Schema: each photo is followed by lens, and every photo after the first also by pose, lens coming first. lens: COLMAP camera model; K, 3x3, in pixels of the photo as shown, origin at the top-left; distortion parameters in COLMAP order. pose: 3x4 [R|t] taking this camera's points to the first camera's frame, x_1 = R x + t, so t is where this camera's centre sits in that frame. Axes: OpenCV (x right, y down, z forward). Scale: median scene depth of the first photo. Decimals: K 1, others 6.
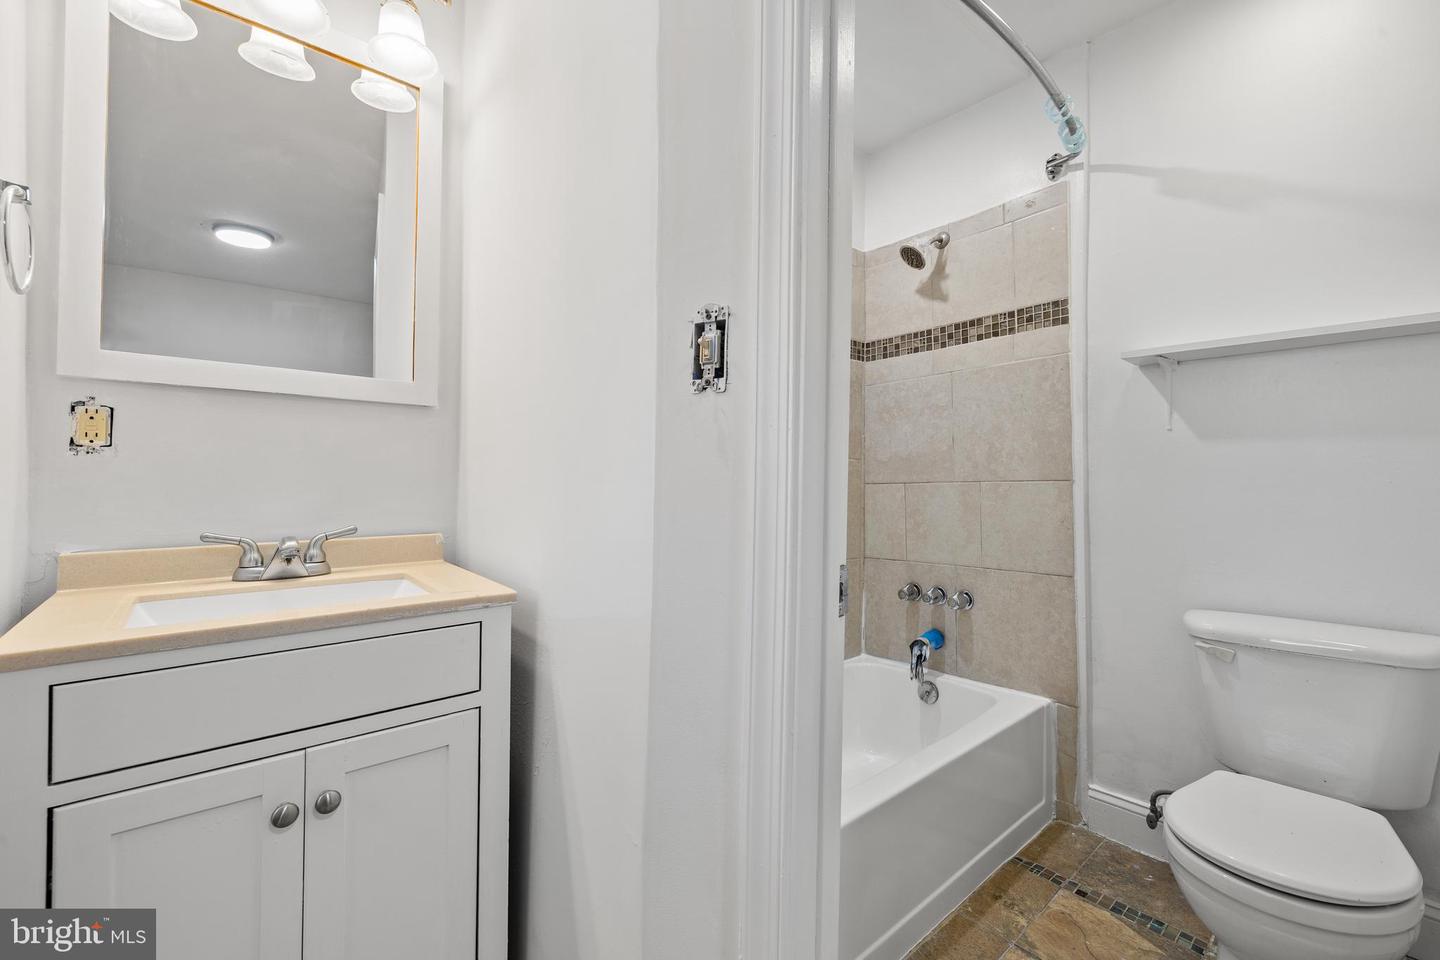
lens RADIAL K [[605.0, 0, 727.6], [0, 605.0, 472.3], [0, 0, 1]] dist [-0.001442, 0.000116]
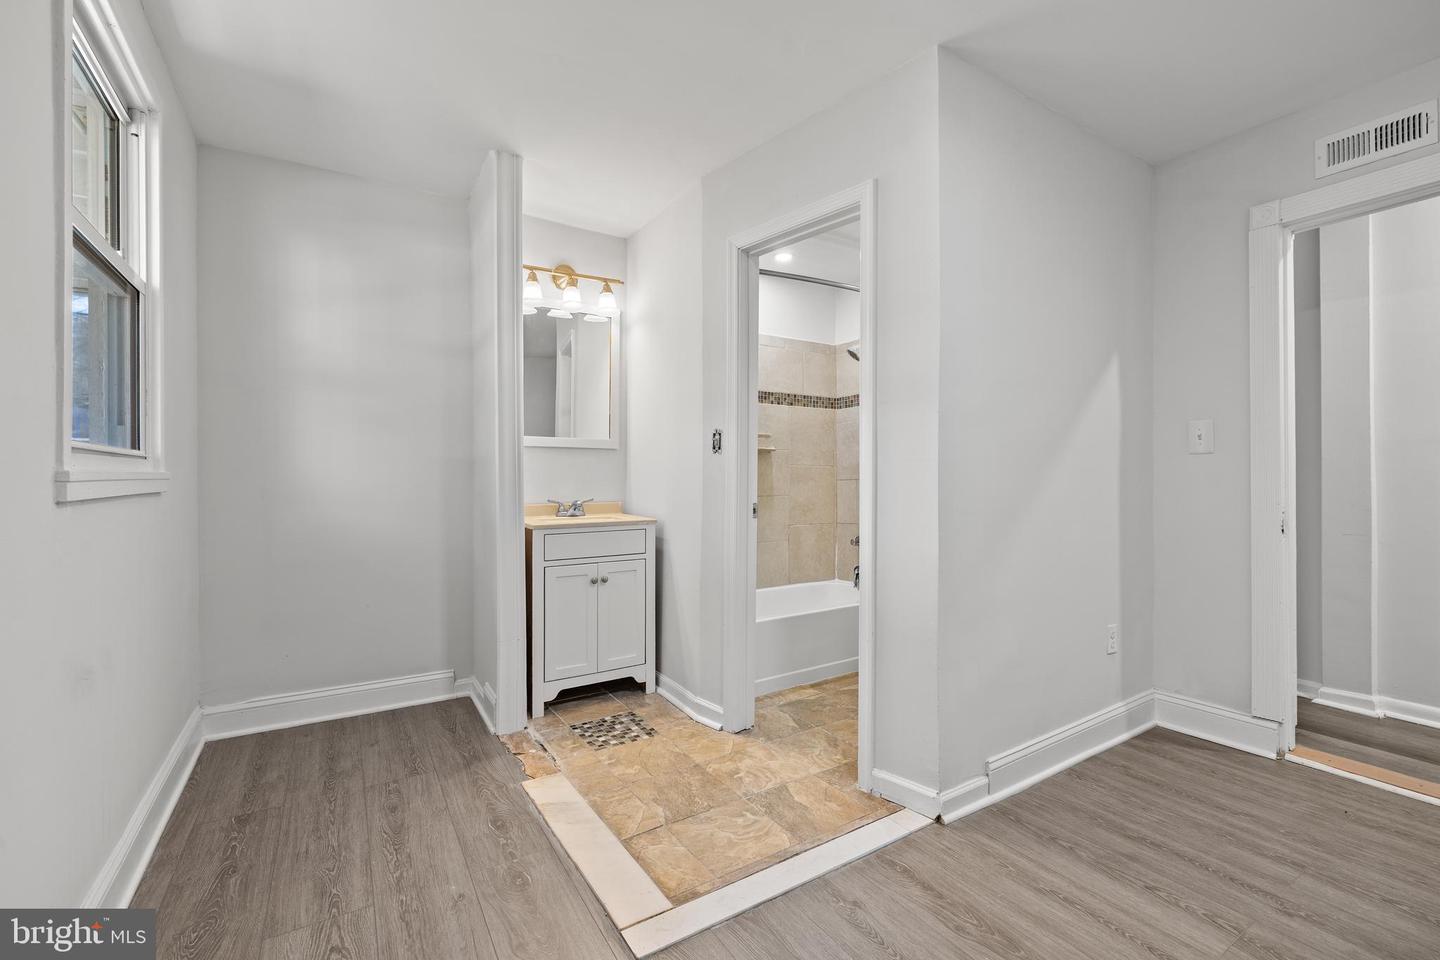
lens RADIAL K [[605.0, 0, 726.8], [0, 605.0, 470.4], [0, 0, 1]] dist [-0.001442, 0.000116]
pose [[0.990488, -0.010436, -0.137202, 0.359803], [0.010041, 0.999943, -0.003570, -0.016043], [0.137231, 0.002158, 0.990537, -1.748241]]
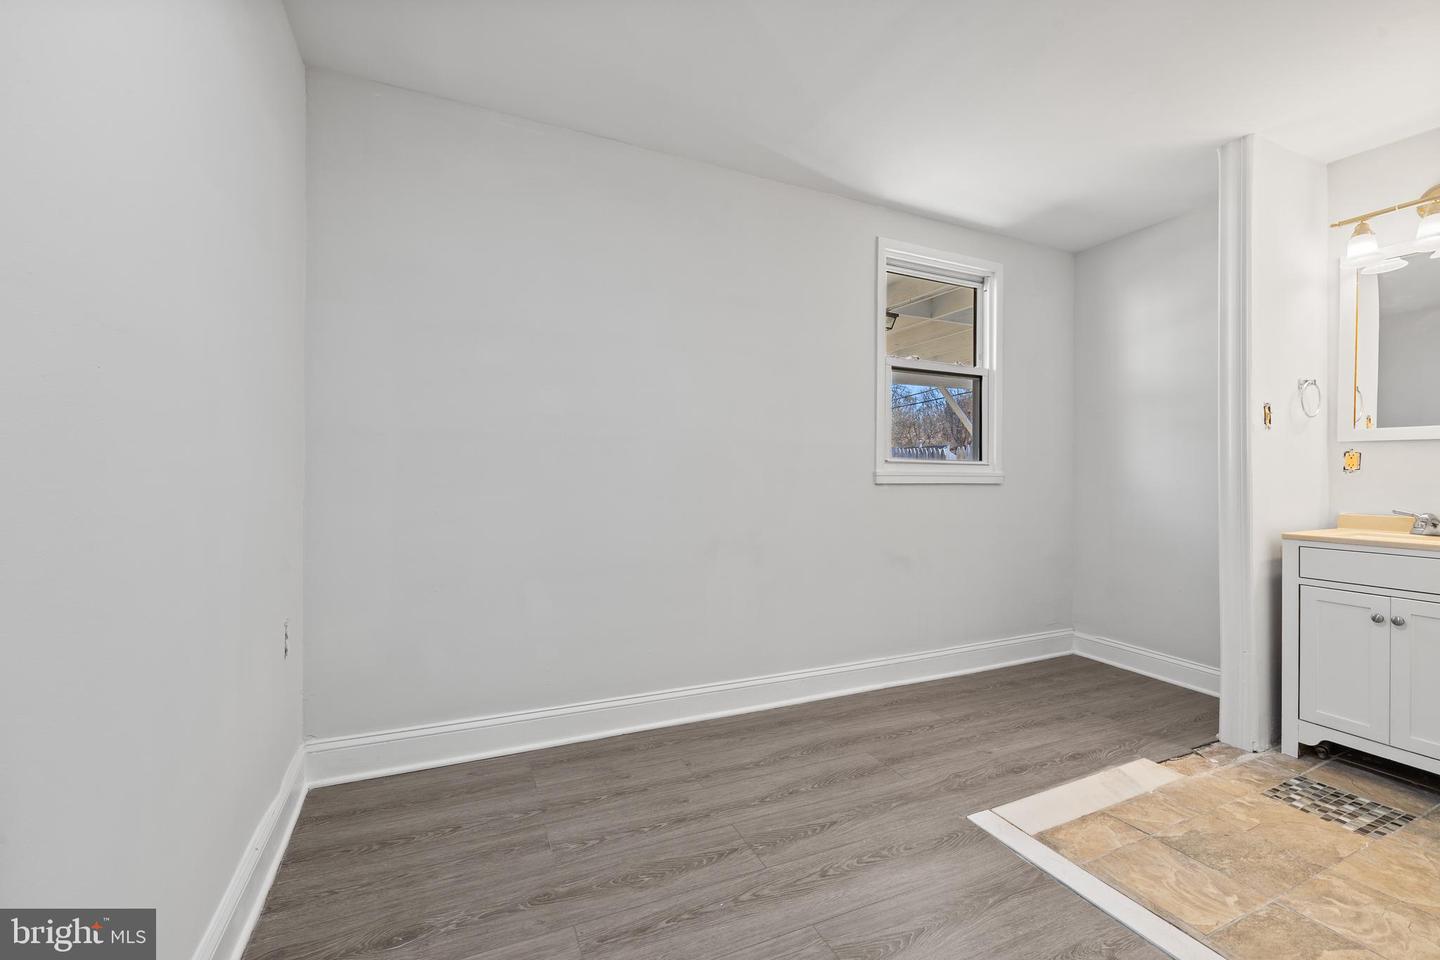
lens RADIAL K [[605.0, 0, 726.9], [0, 605.0, 476.1], [0, 0, 1]] dist [-0.001442, 0.000116]
pose [[-0.269616, -0.007656, -0.962938, 1.898750], [-0.006970, 0.999958, -0.005999, 0.012680], [0.962943, 0.005095, -0.269657, -0.725098]]
